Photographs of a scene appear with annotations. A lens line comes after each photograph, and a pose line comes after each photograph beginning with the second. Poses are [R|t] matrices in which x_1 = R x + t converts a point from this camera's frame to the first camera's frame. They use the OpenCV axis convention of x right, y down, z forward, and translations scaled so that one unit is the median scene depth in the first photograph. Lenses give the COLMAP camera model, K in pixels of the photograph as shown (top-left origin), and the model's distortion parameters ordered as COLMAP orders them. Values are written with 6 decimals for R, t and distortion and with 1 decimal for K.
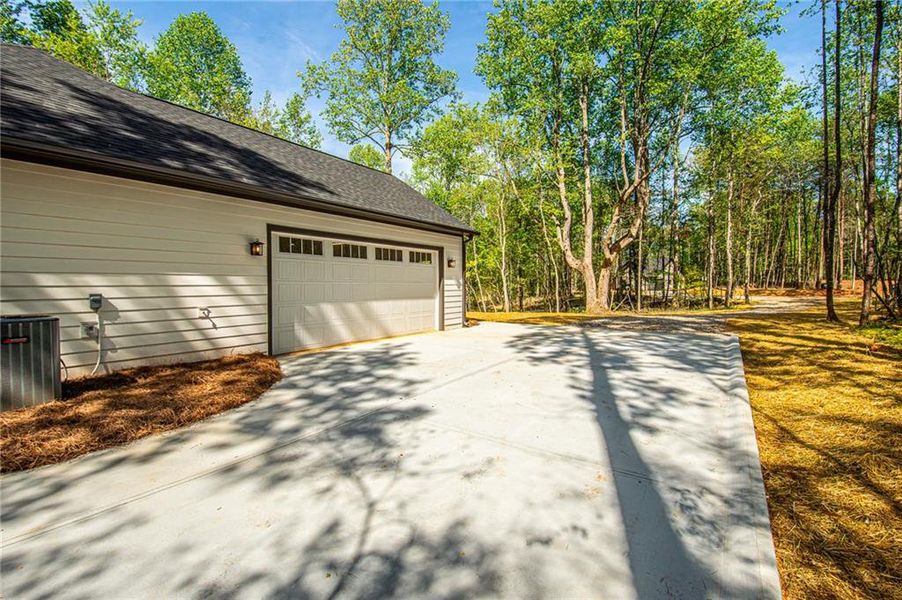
lens RADIAL K [[397.6, 0, 455.0], [0, 397.6, 284.5], [0, 0, 1]] dist [0.001066, 0.000063]
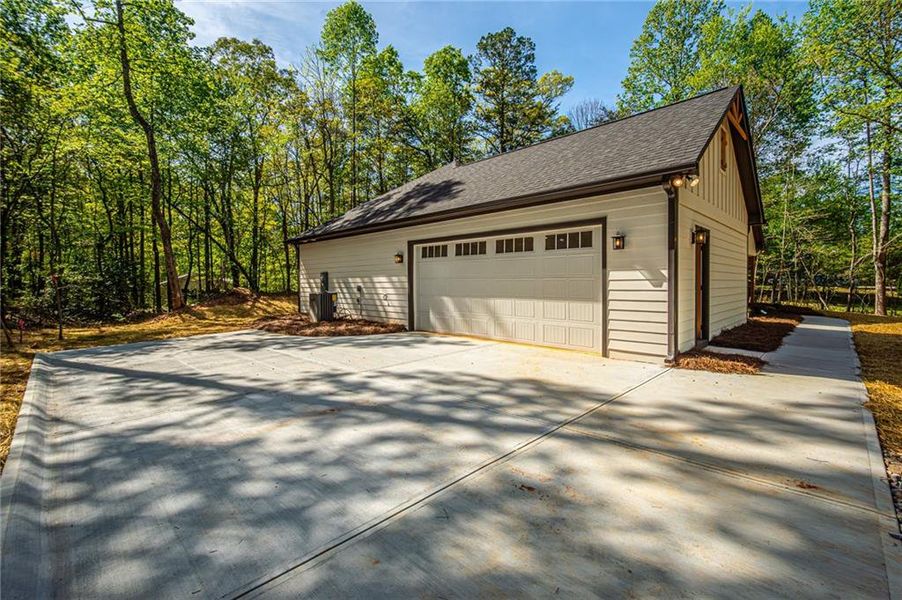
lens RADIAL K [[397.6, 0, 455.0], [0, 397.6, 284.5], [0, 0, 1]] dist [0.001066, 0.000063]
pose [[-0.185799, 0.005199, -0.982574, 0.764805], [0.003871, 0.999982, 0.004560, 0.004627], [0.982580, -0.002956, -0.185816, 1.145554]]
